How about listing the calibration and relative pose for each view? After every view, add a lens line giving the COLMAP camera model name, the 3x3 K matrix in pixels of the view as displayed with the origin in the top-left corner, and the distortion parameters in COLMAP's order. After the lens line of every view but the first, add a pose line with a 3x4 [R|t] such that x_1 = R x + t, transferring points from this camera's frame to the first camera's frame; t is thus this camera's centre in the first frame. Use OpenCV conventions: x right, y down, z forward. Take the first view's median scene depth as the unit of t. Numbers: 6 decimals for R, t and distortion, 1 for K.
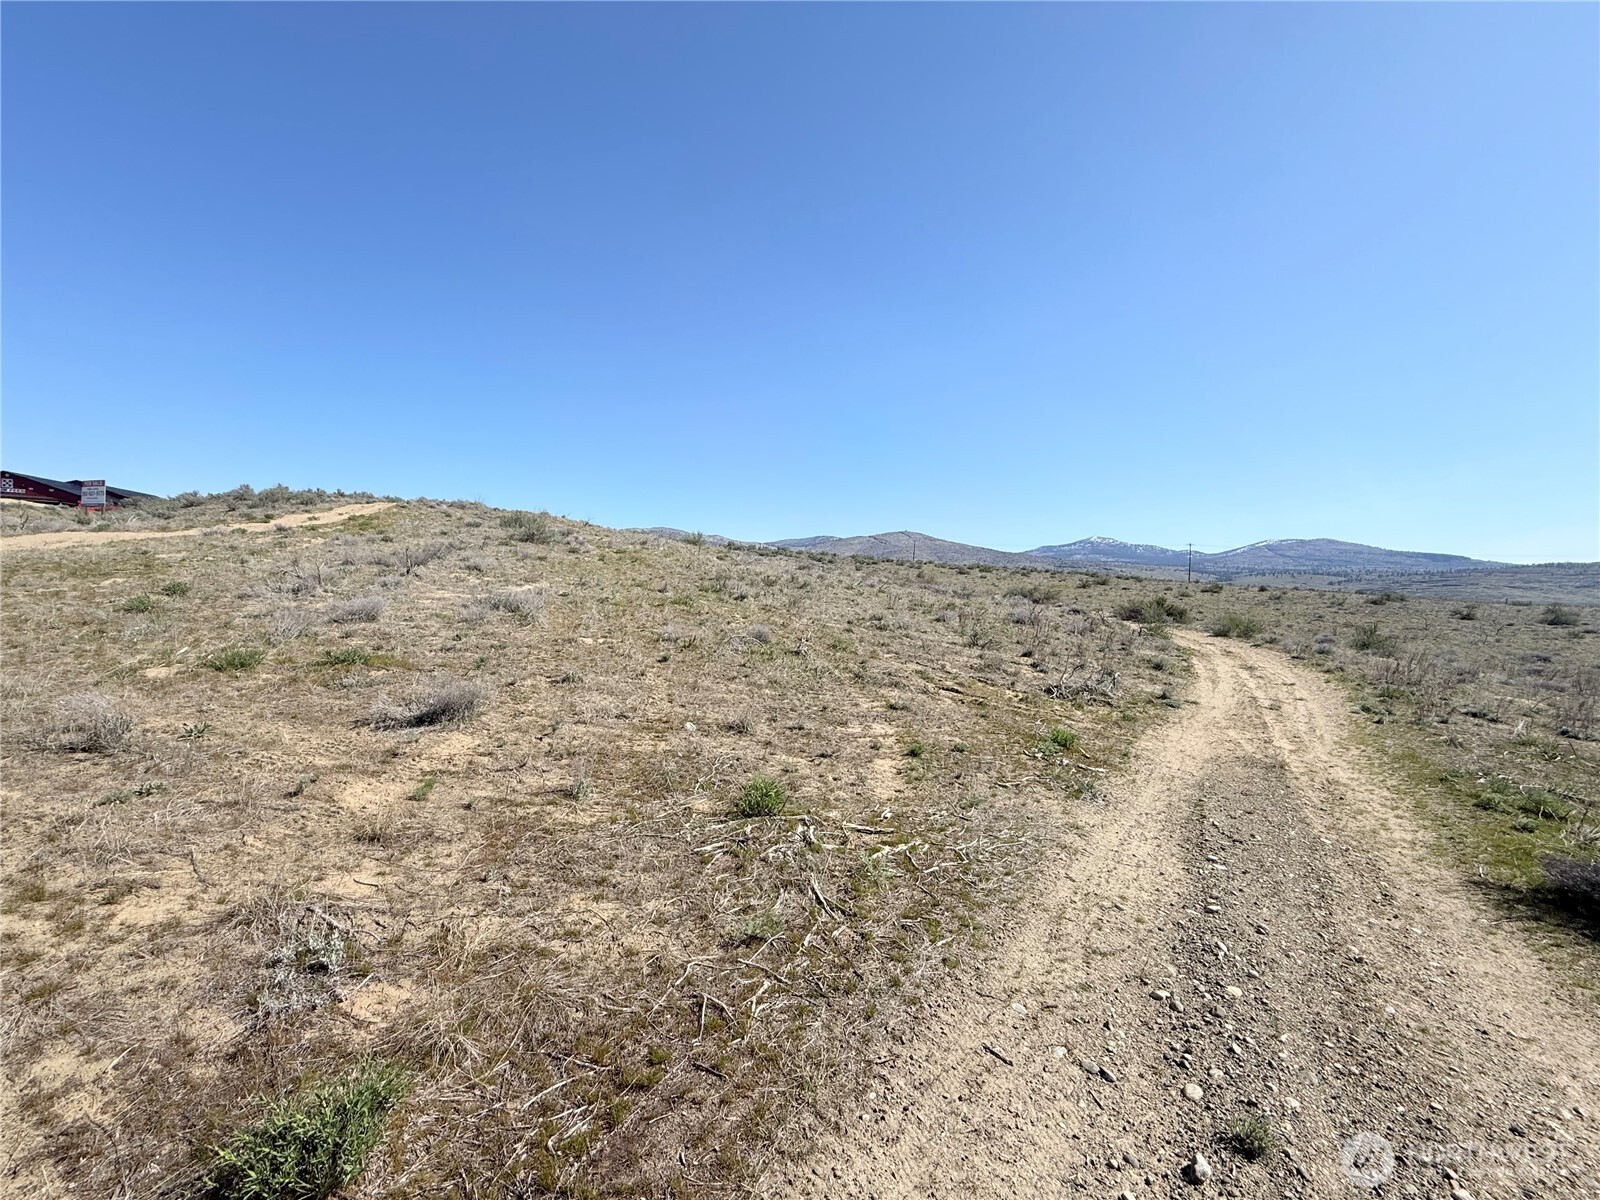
lens RADIAL K [[636.5, 0, 792.8], [0, 636.5, 601.3], [0, 0, 1]] dist [0.001453, -0.000387]
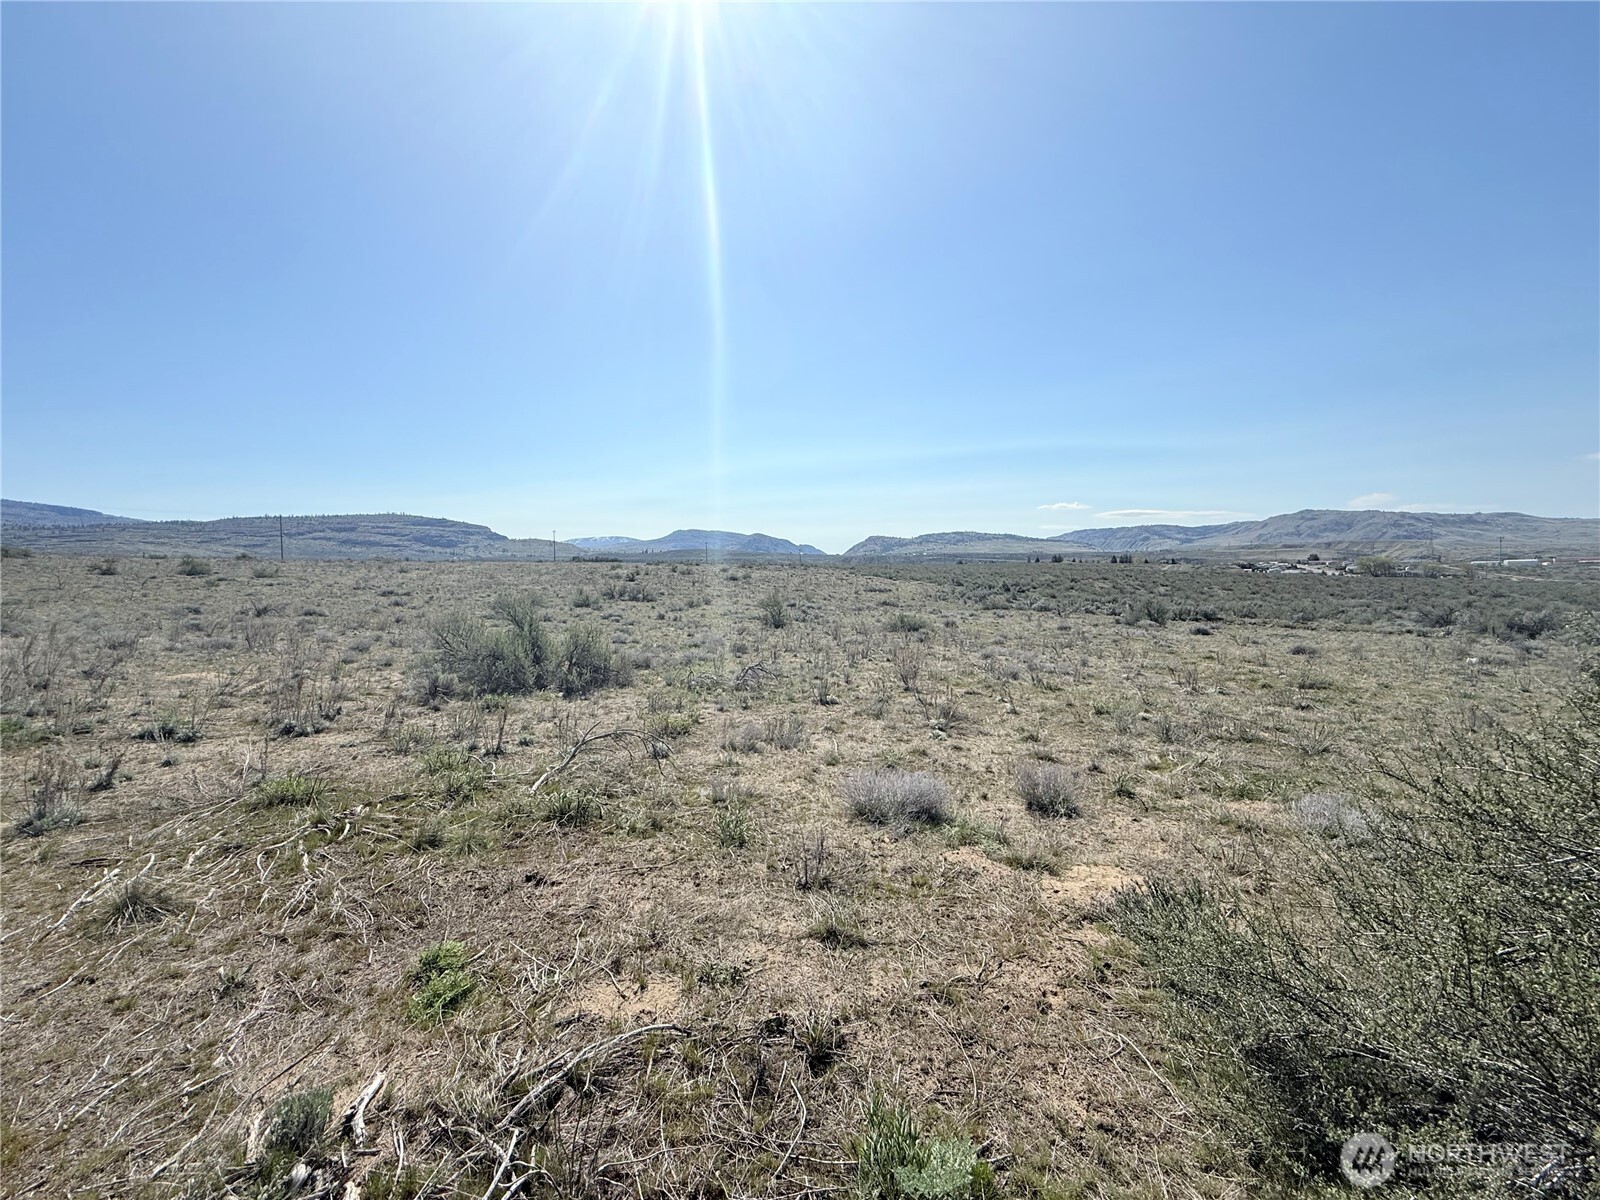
lens RADIAL K [[636.5, 0, 793.7], [0, 636.5, 598.5], [0, 0, 1]] dist [0.001453, -0.000387]
pose [[-0.067002, -0.091088, 0.993586, 0.934537], [0.026519, 0.995310, 0.093034, 0.041524], [-0.997400, 0.032582, -0.064272, 0.906351]]
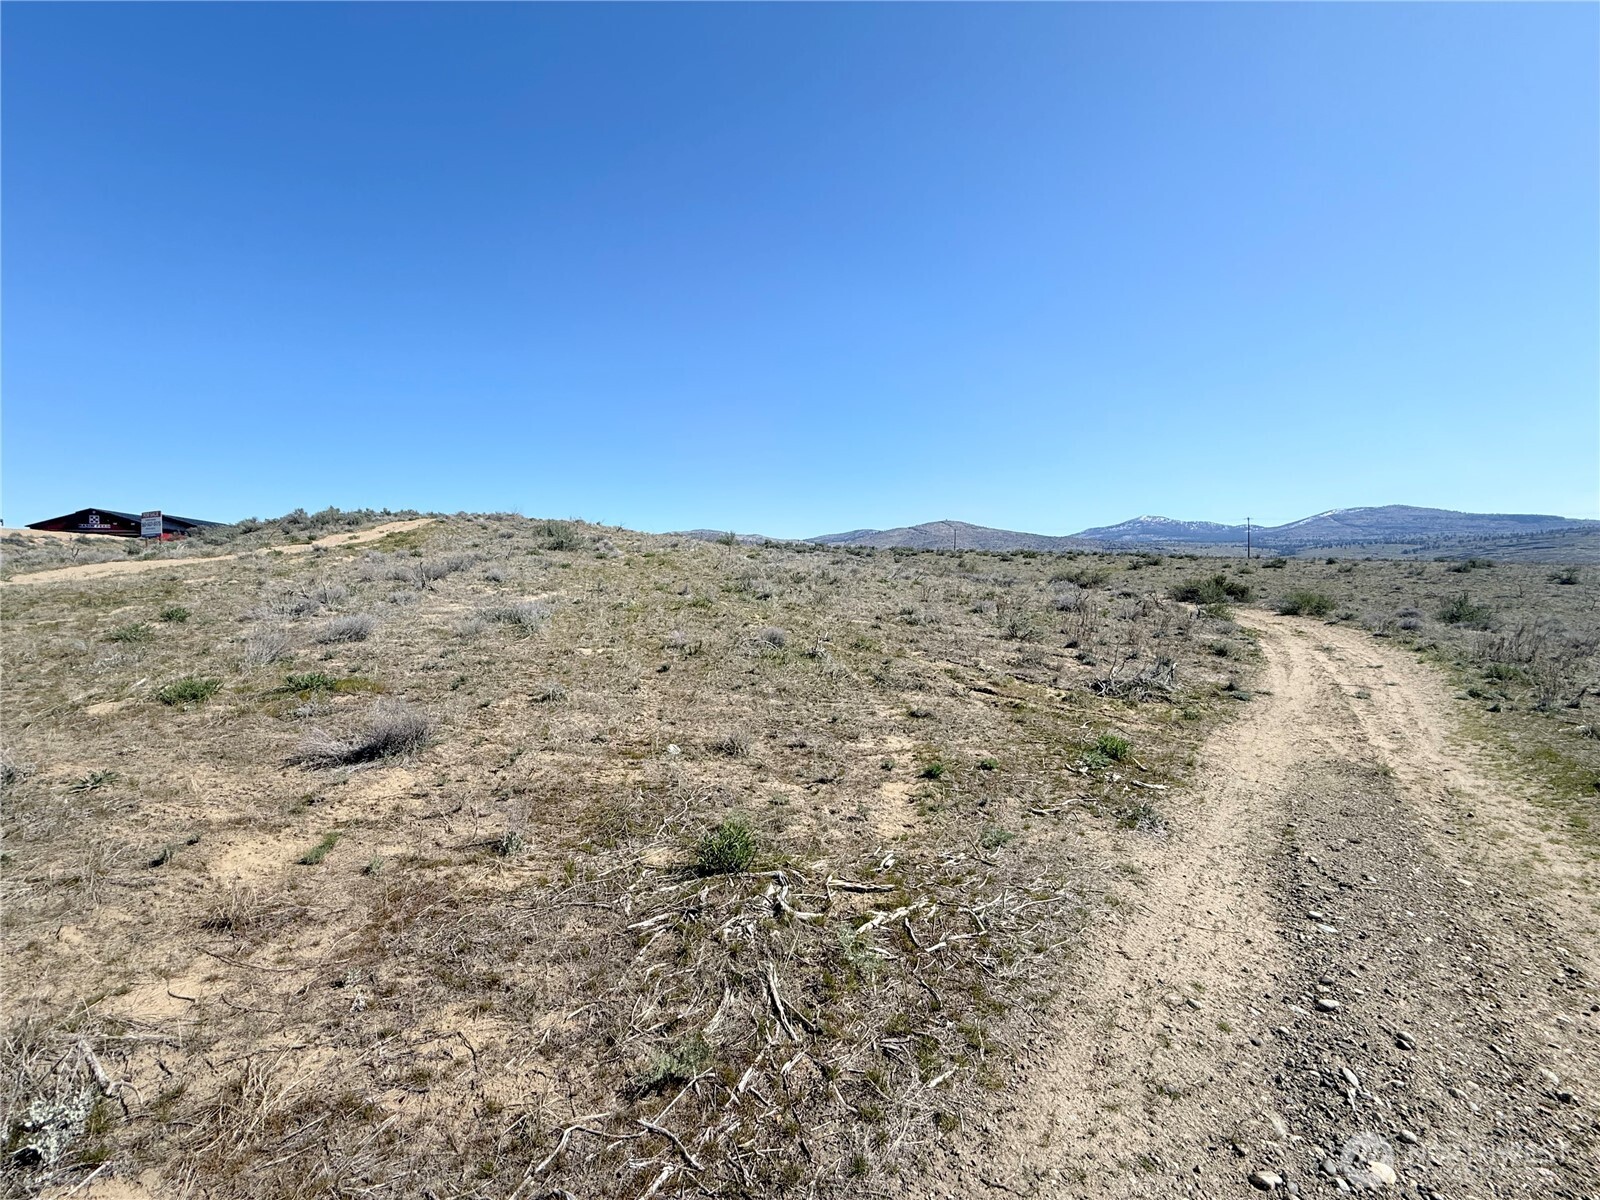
lens RADIAL K [[636.5, 0, 793.2], [0, 636.5, 602.4], [0, 0, 1]] dist [0.001453, -0.000387]
pose [[0.996890, -0.044315, -0.065159, 0.070116], [0.044797, 0.998978, 0.005956, -0.003022], [0.064829, -0.008856, 0.997857, 0.139695]]
